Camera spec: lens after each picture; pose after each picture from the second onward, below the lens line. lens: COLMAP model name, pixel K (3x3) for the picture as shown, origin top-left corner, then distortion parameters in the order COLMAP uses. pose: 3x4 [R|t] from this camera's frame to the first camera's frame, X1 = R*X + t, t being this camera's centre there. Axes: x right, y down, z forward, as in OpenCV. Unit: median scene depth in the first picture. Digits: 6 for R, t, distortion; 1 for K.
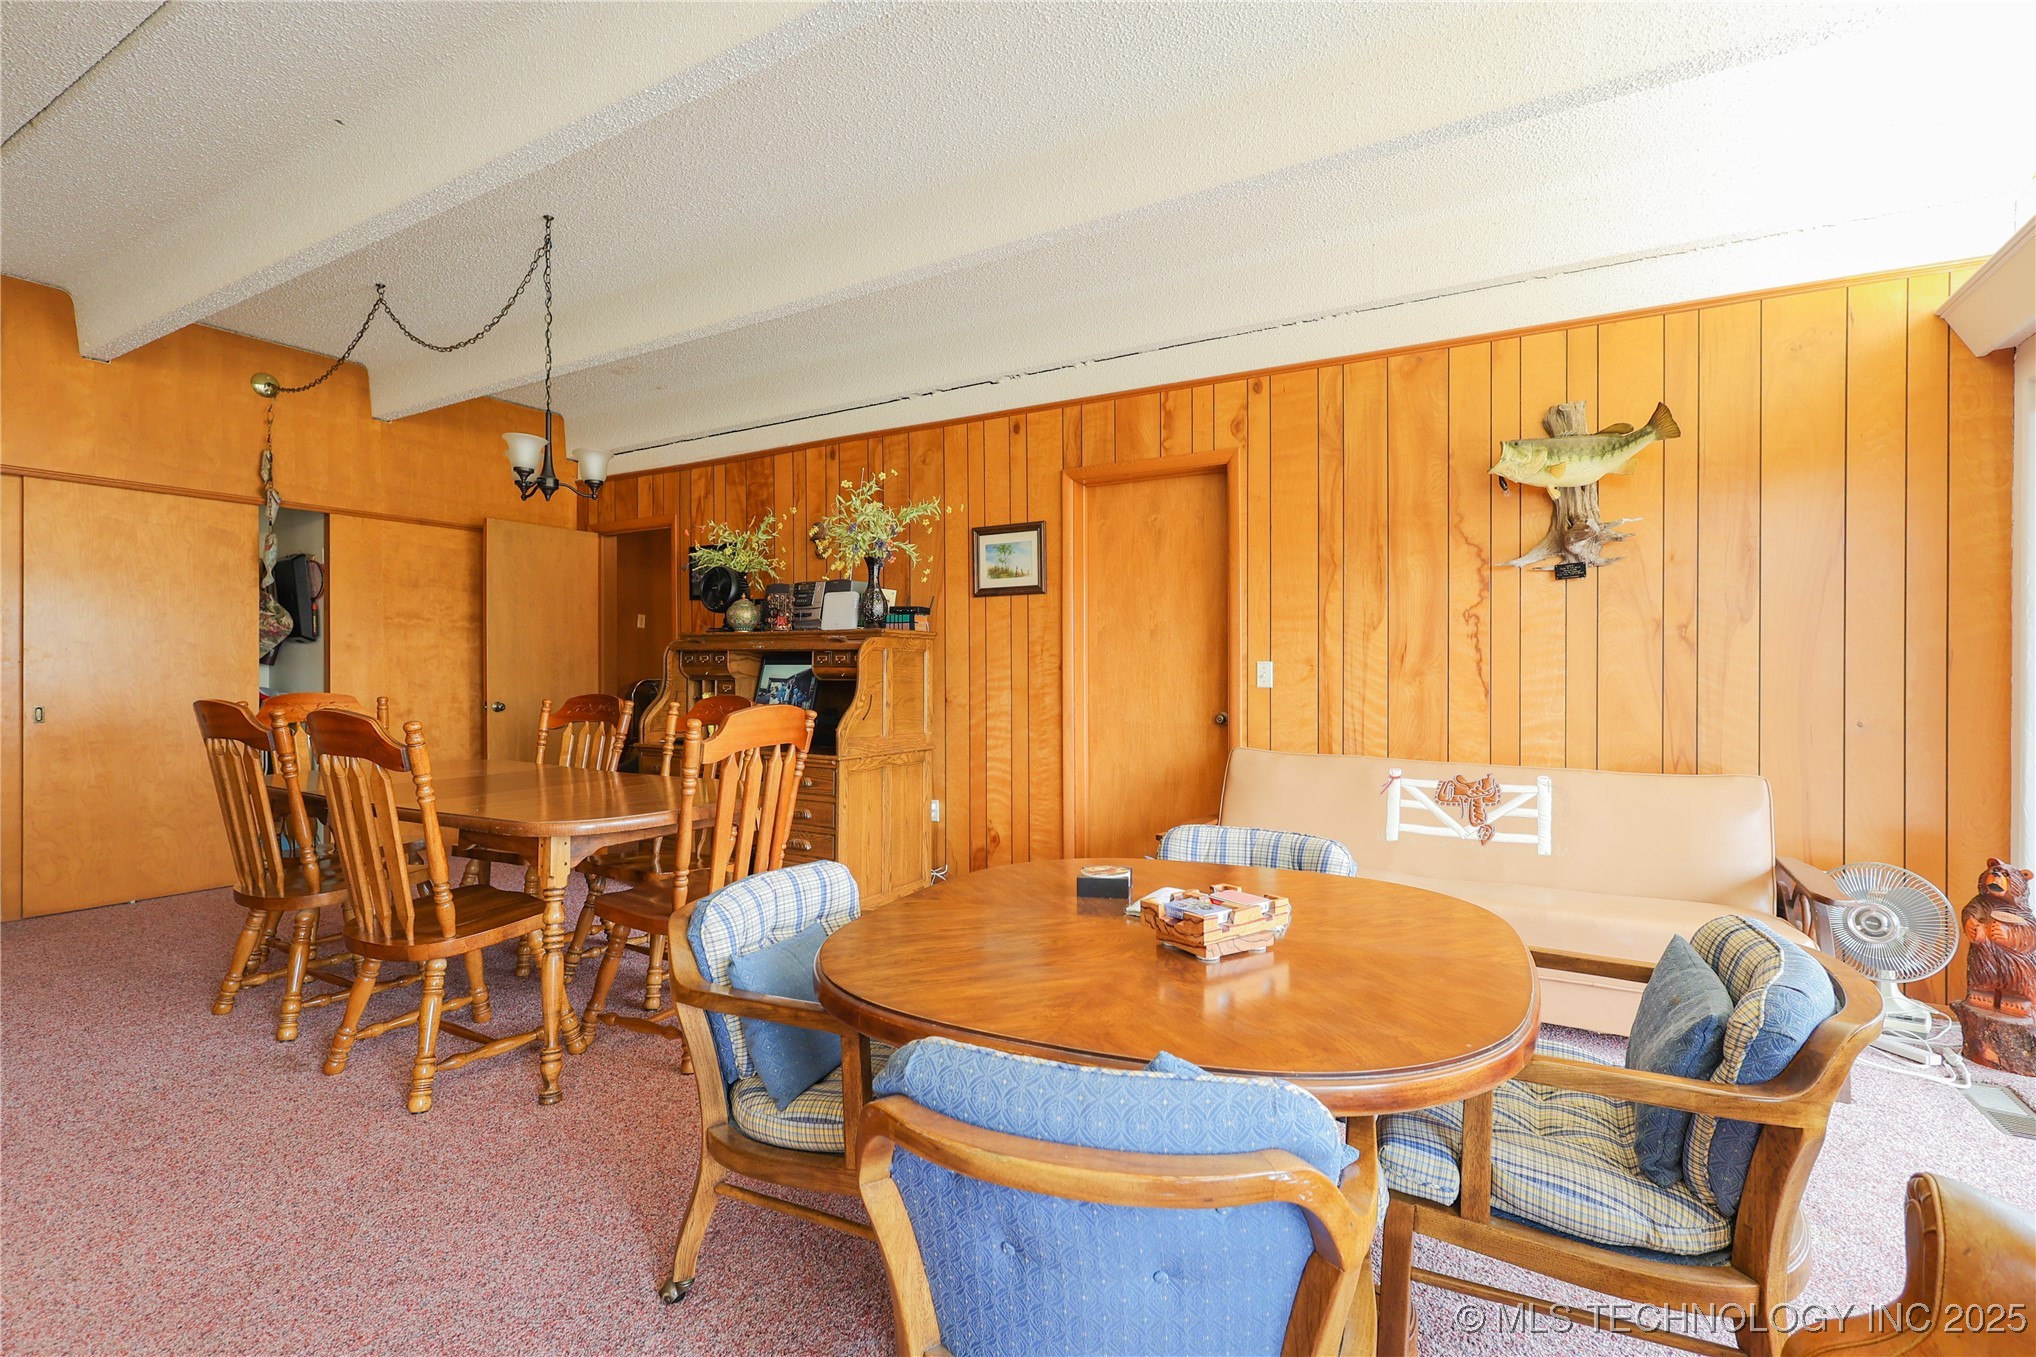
lens RADIAL K [[944.3, 0, 1027.2], [0, 944.3, 667.5], [0, 0, 1]] dist [-0.003056, 0.001840]
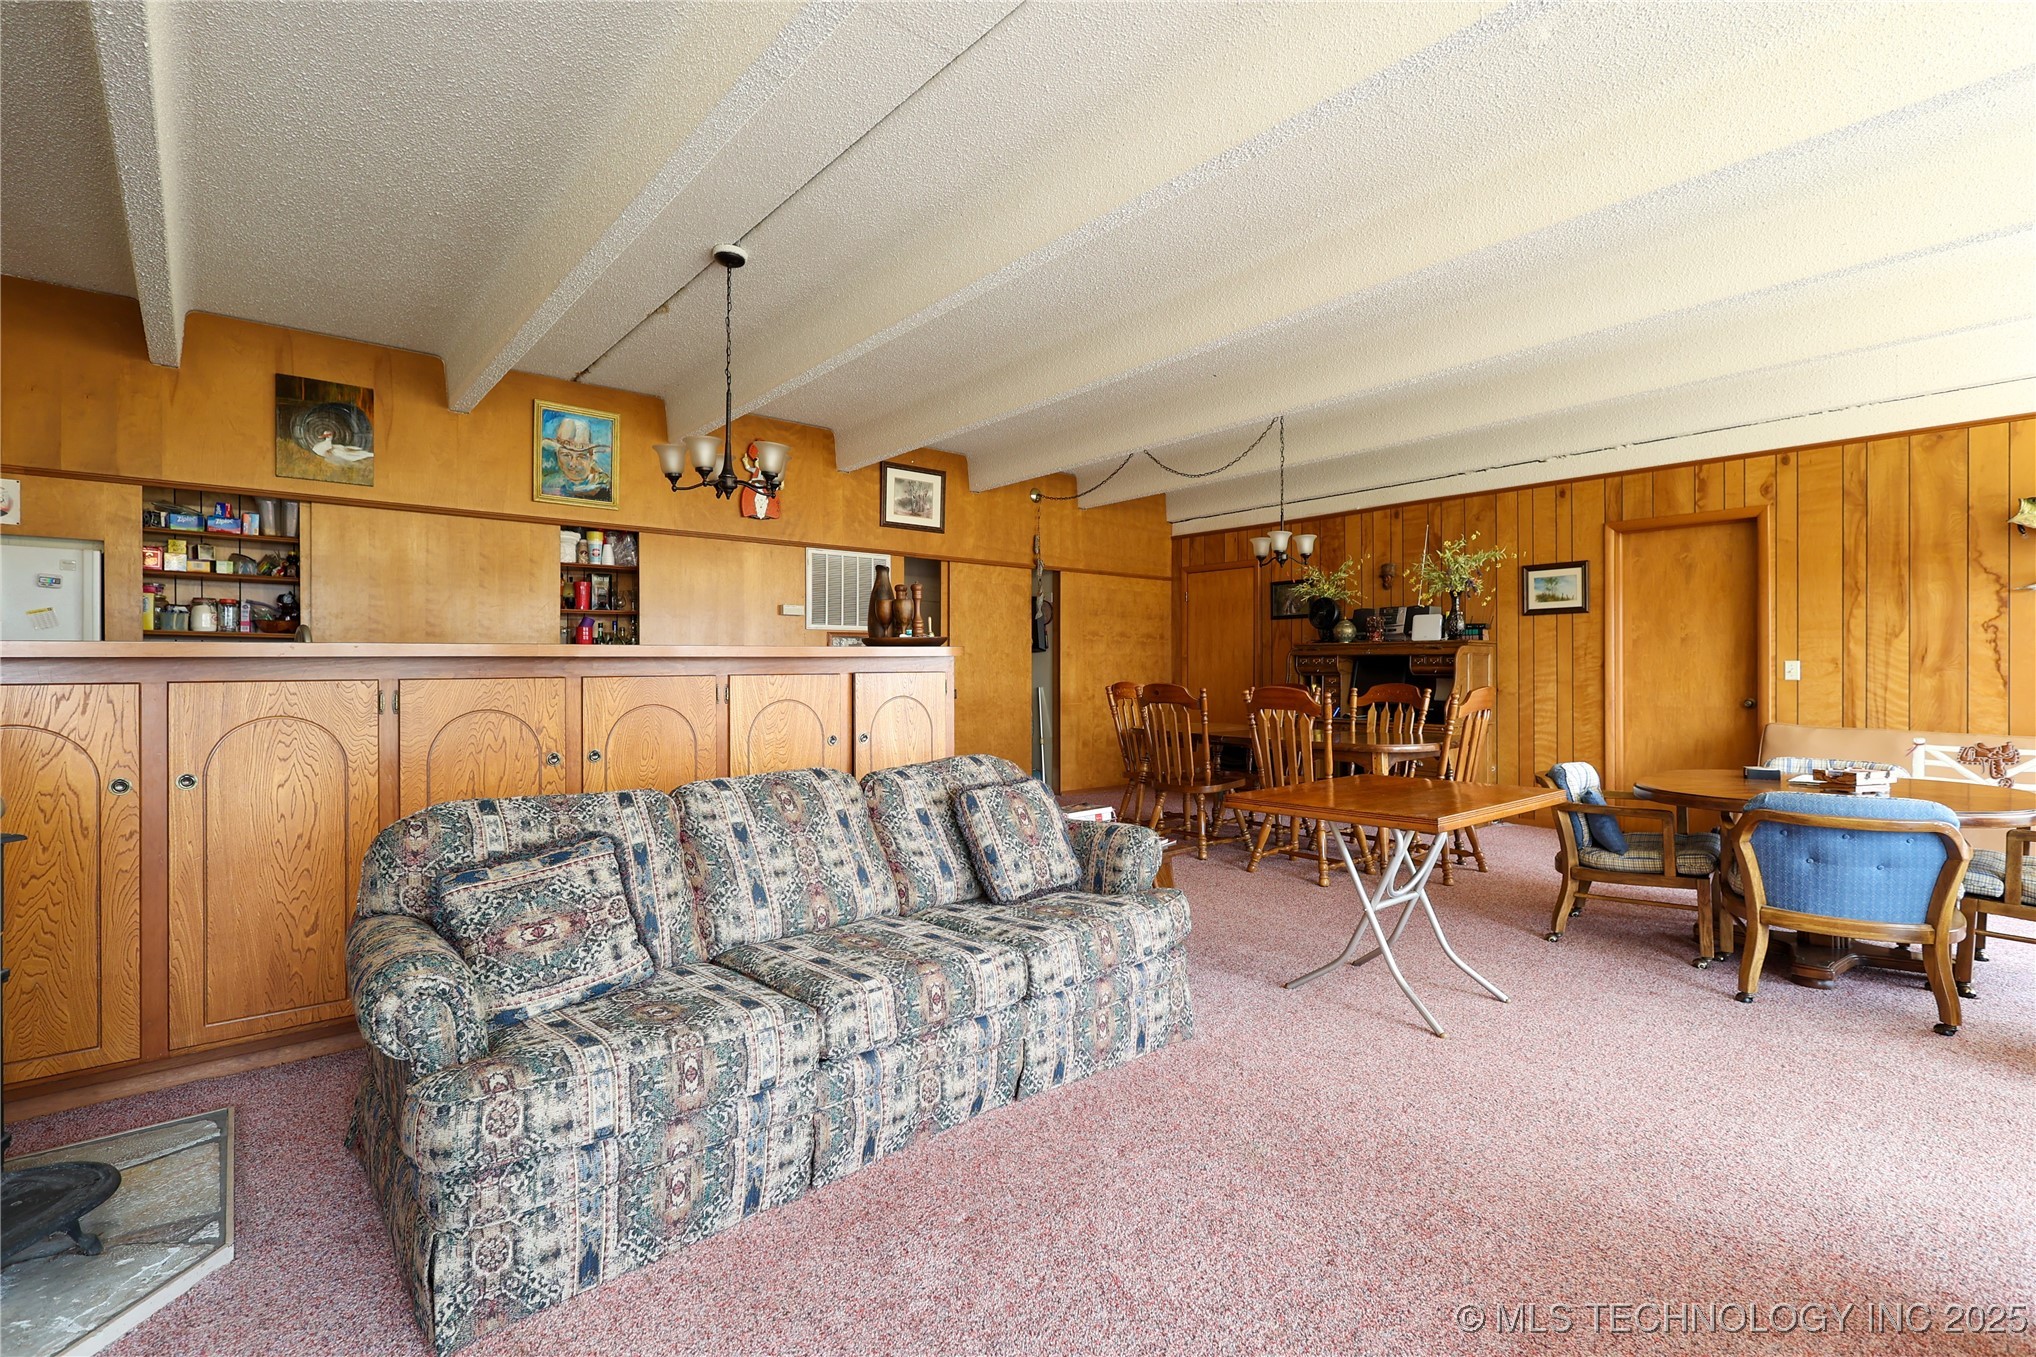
lens RADIAL K [[944.3, 0, 1009.8], [0, 944.3, 669.5], [0, 0, 1]] dist [-0.003056, 0.001840]
pose [[0.940405, -0.001676, -0.340054, -0.337740], [0.001874, 0.999998, 0.000254, 0.003364], [0.340053, -0.000876, 0.940406, -0.646157]]
